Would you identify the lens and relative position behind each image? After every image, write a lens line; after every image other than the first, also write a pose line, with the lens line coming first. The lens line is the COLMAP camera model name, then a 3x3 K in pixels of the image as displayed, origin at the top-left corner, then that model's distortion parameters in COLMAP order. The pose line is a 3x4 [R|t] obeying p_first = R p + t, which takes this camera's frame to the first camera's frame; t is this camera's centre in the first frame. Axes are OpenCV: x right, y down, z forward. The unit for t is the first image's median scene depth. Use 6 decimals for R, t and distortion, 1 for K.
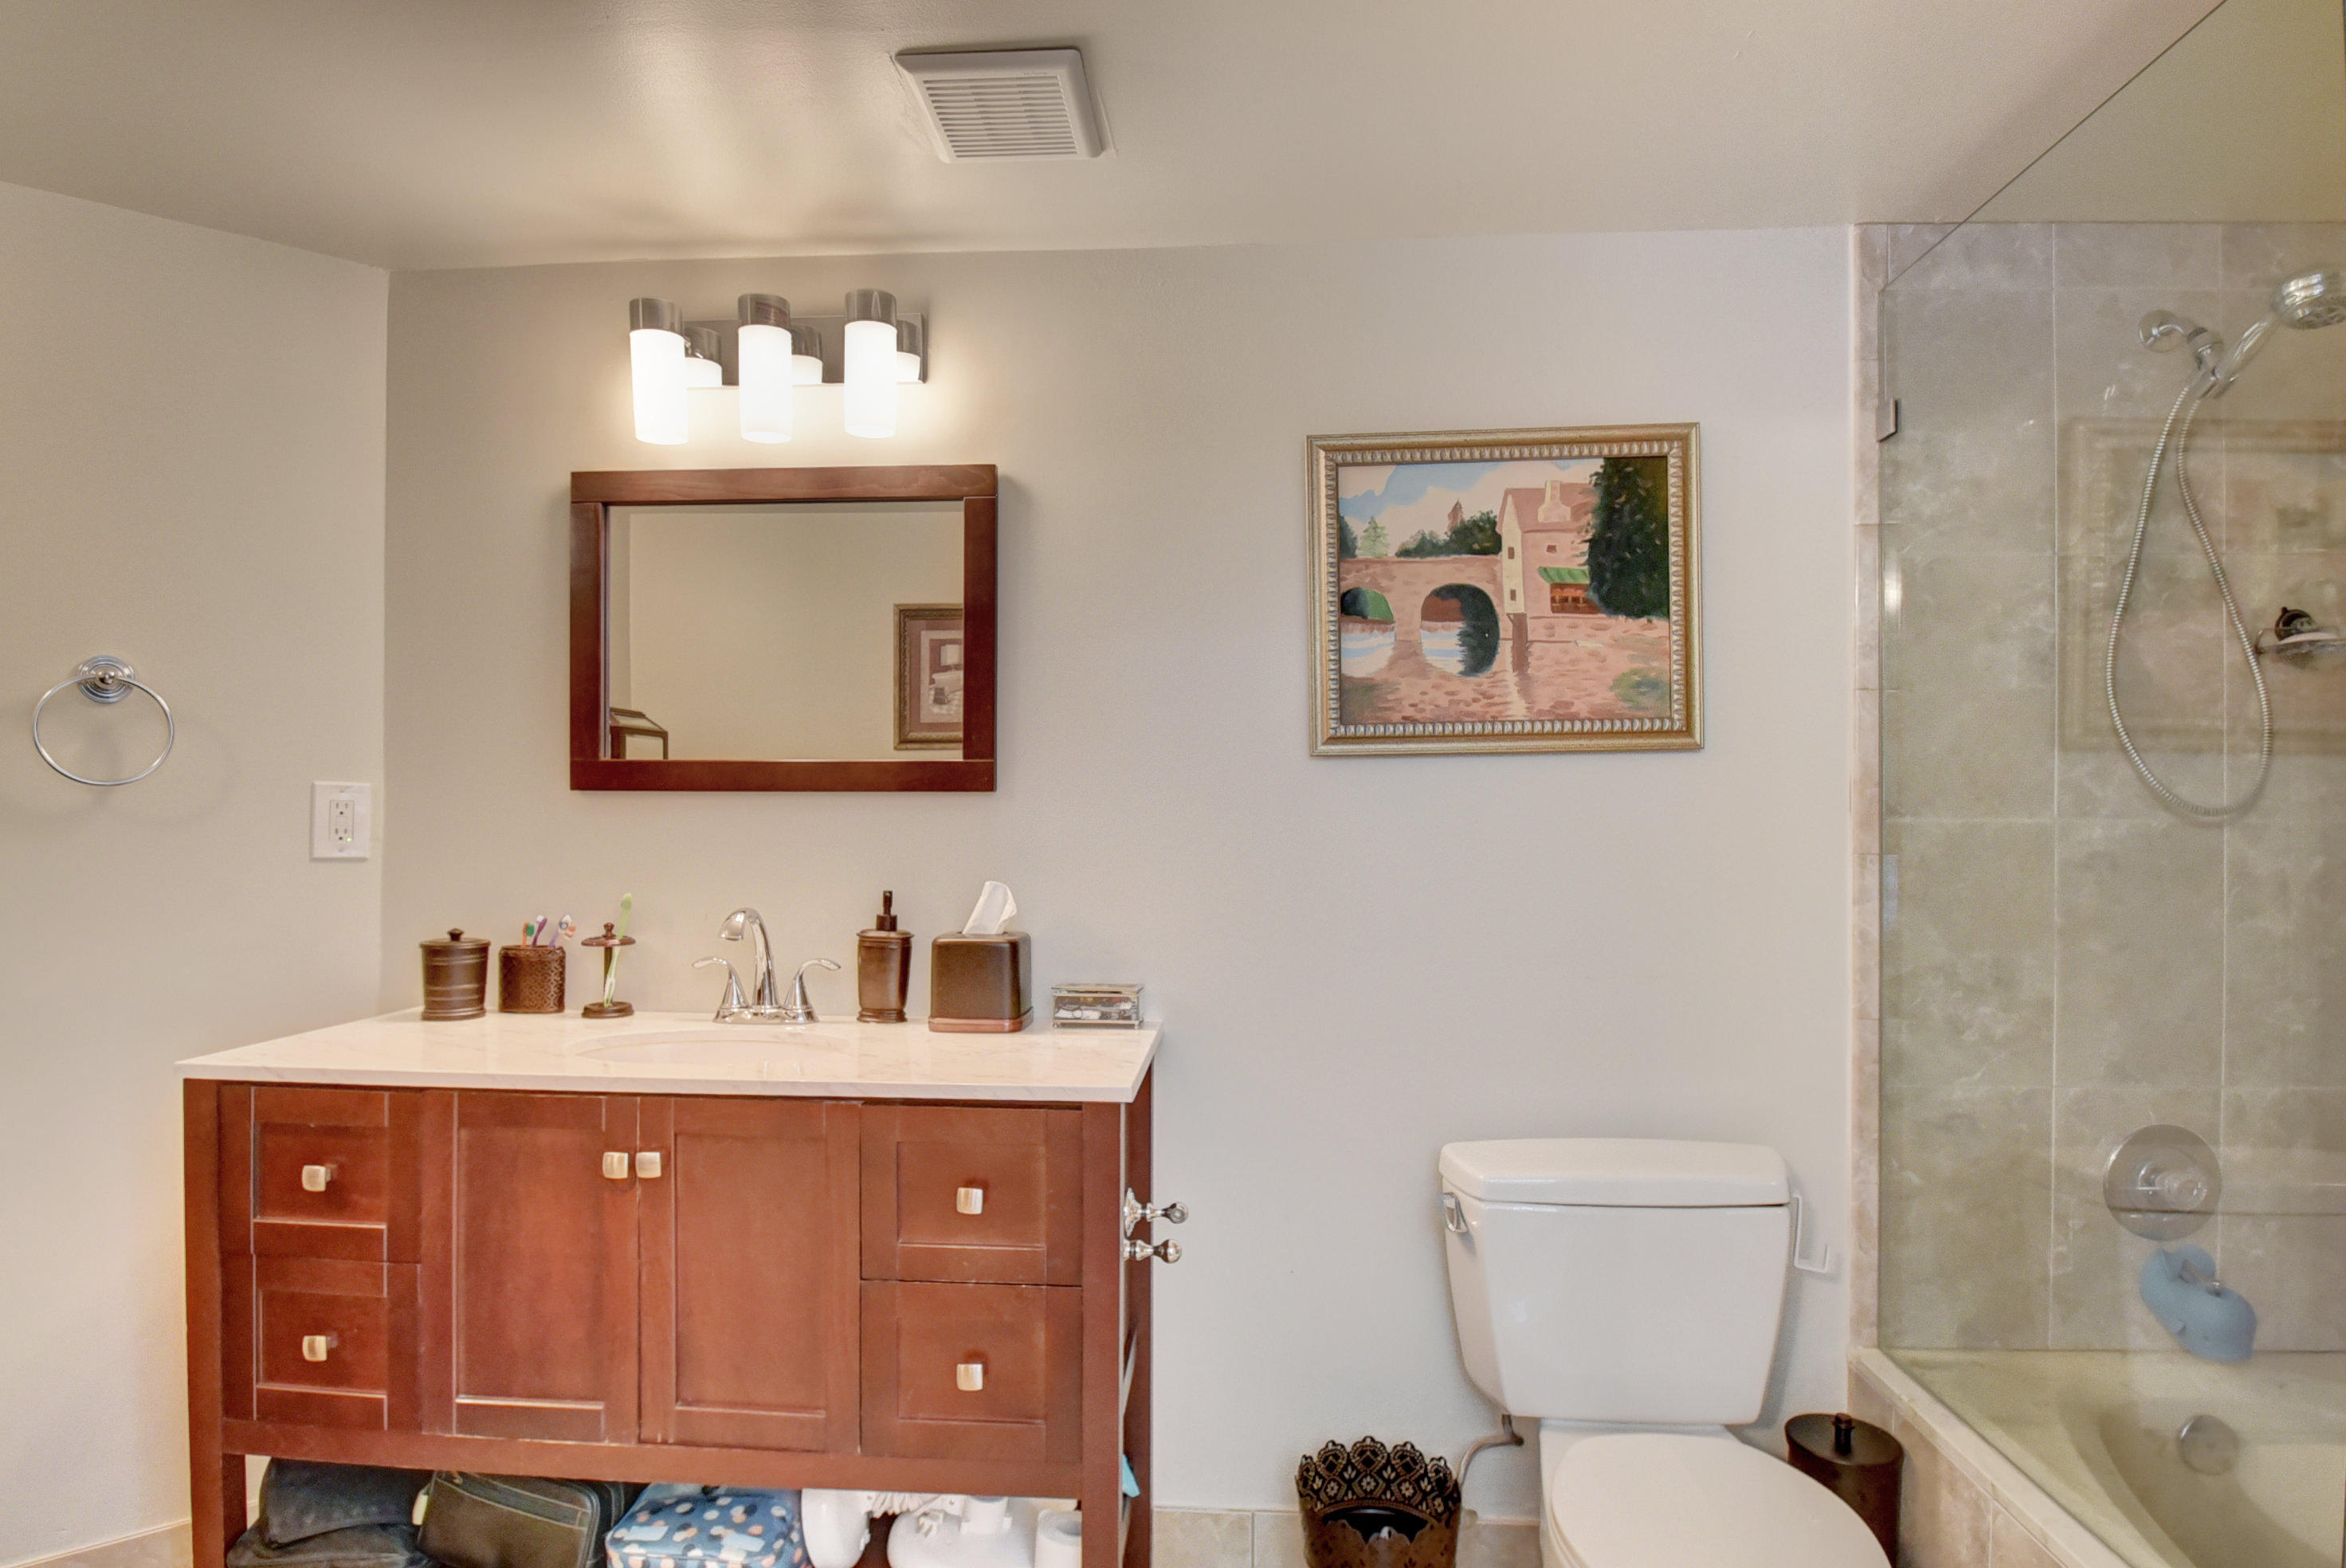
lens RADIAL K [[1271.8, 0, 1175.4], [0, 1271.8, 818.7], [0, 0, 1]] dist [-0.030361, -0.002076]
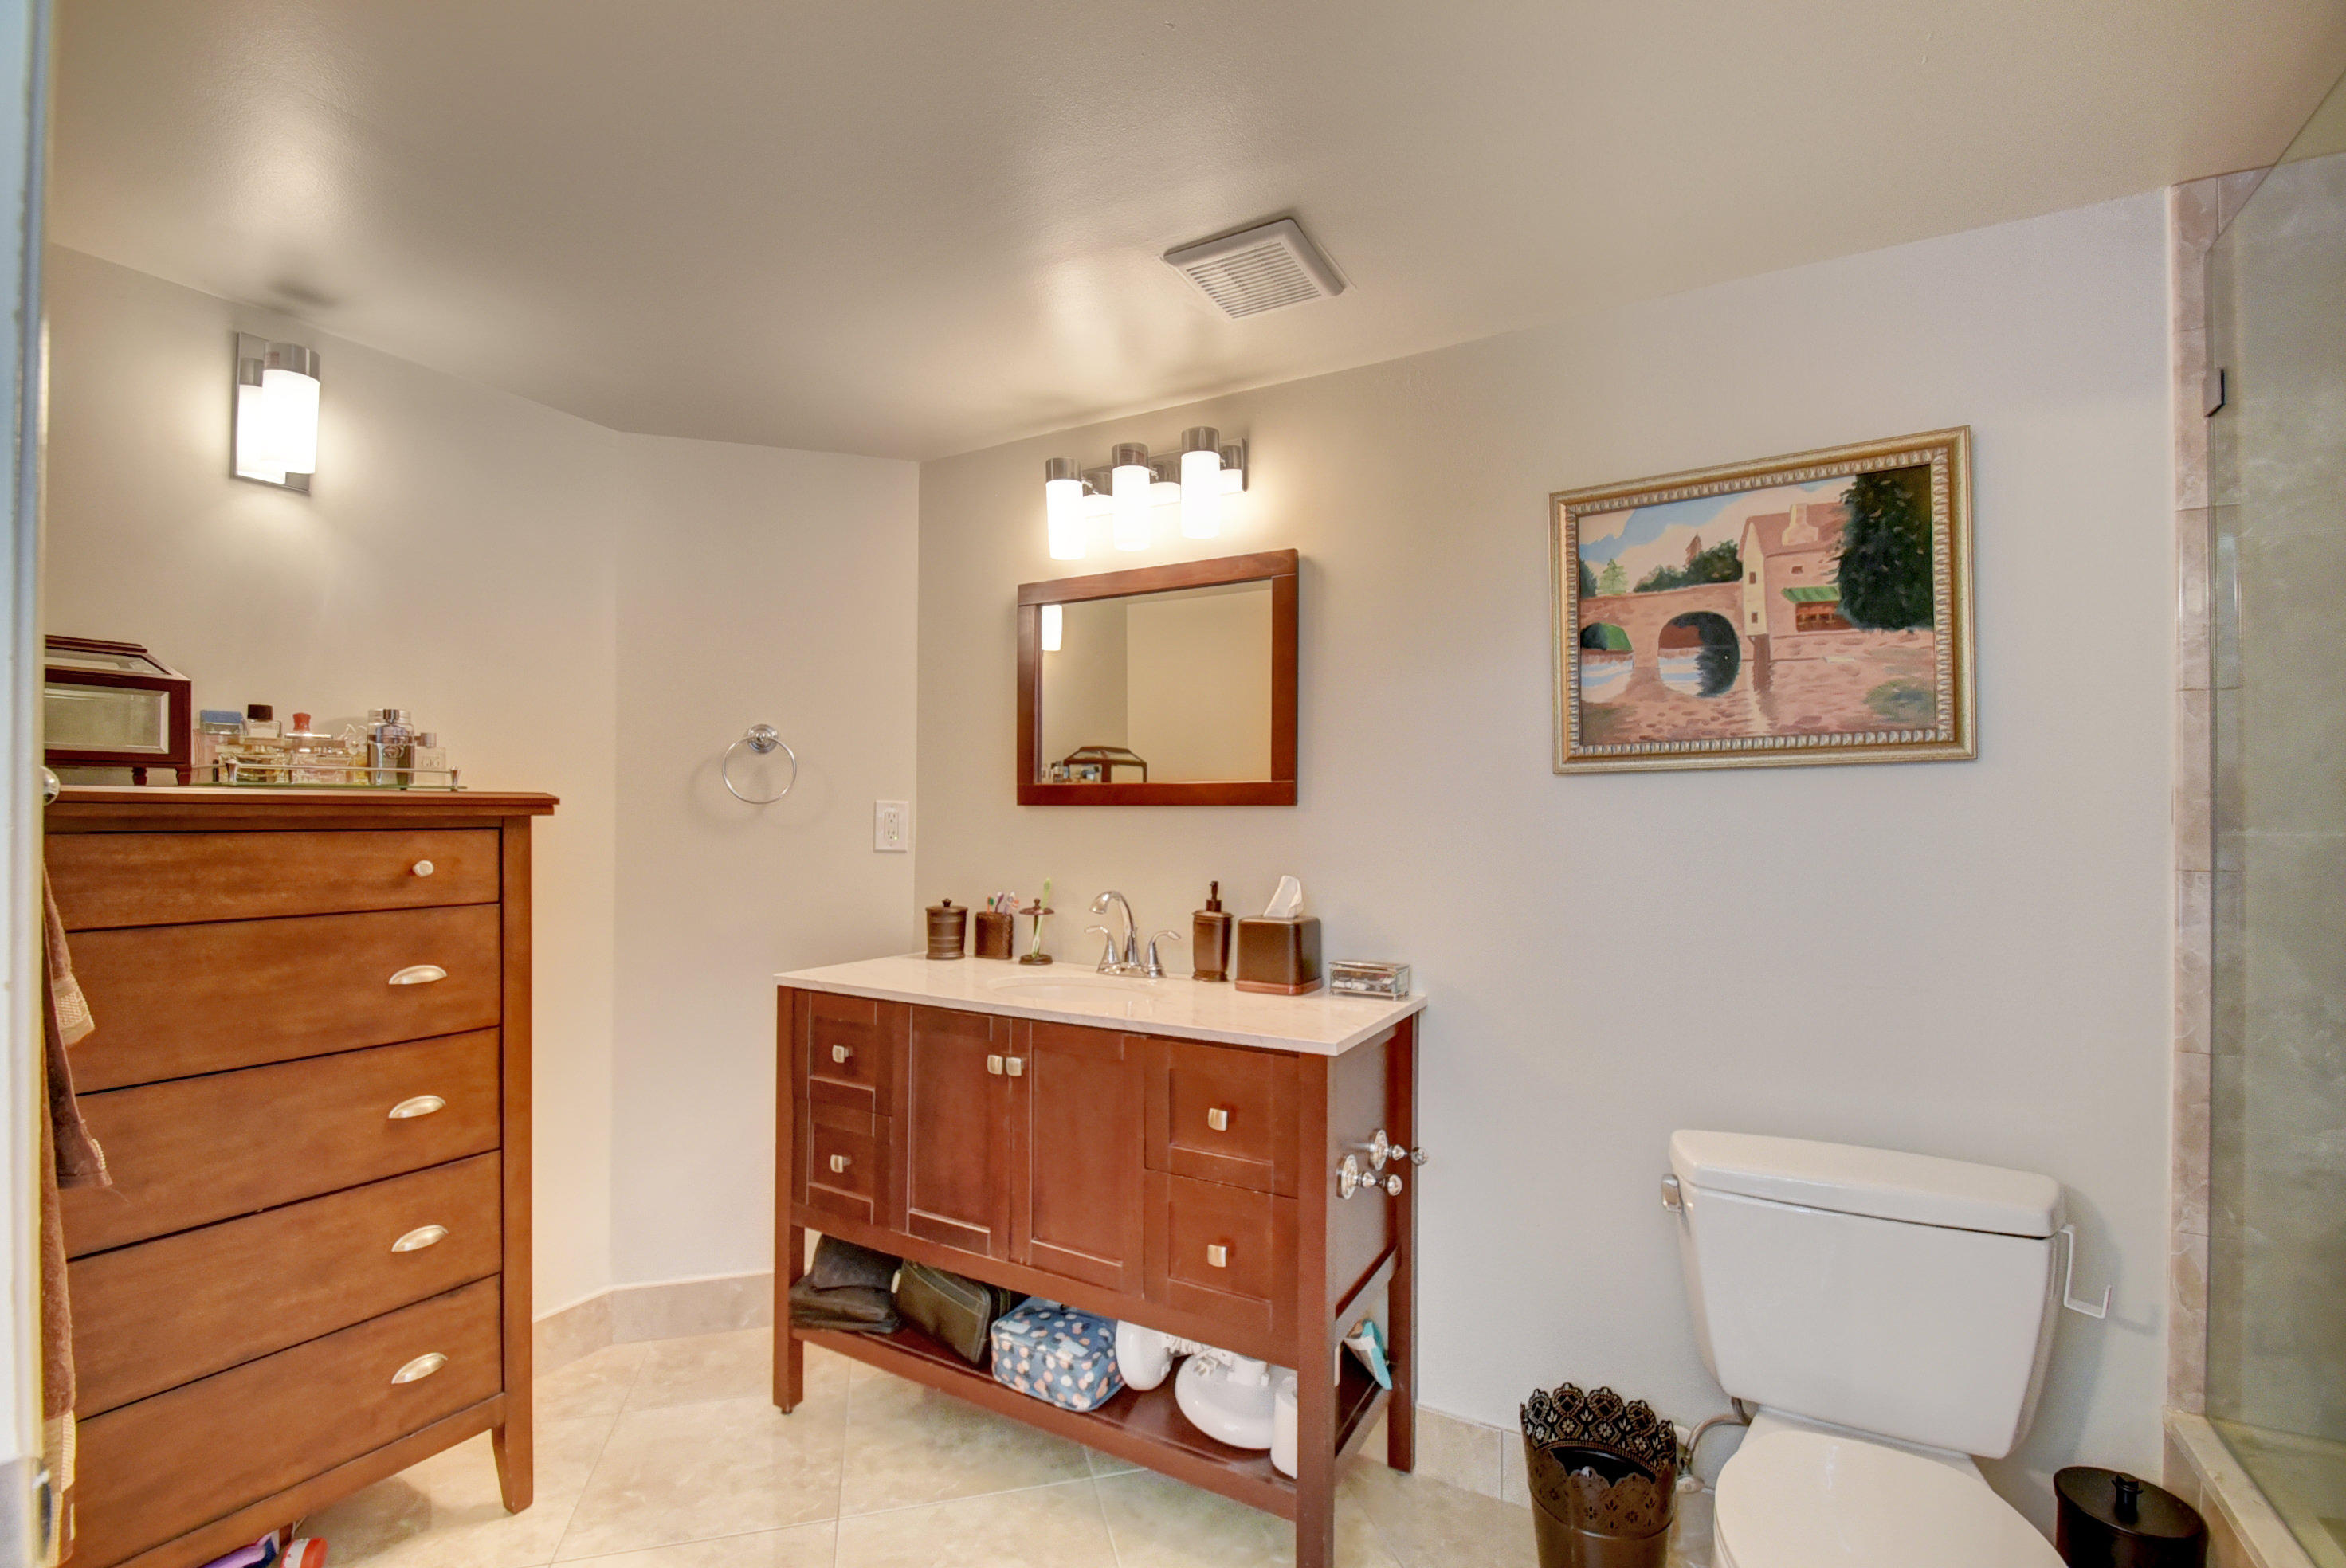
lens RADIAL K [[1039.6, 0, 1167.0], [0, 1039.6, 820.8], [0, 0, 1]] dist [0.001882, -0.016656]
pose [[0.896088, 0.002652, -0.443868, 0.212685], [-0.005459, 0.999972, -0.005046, -0.000429], [0.443842, 0.006945, 0.896078, 0.010596]]
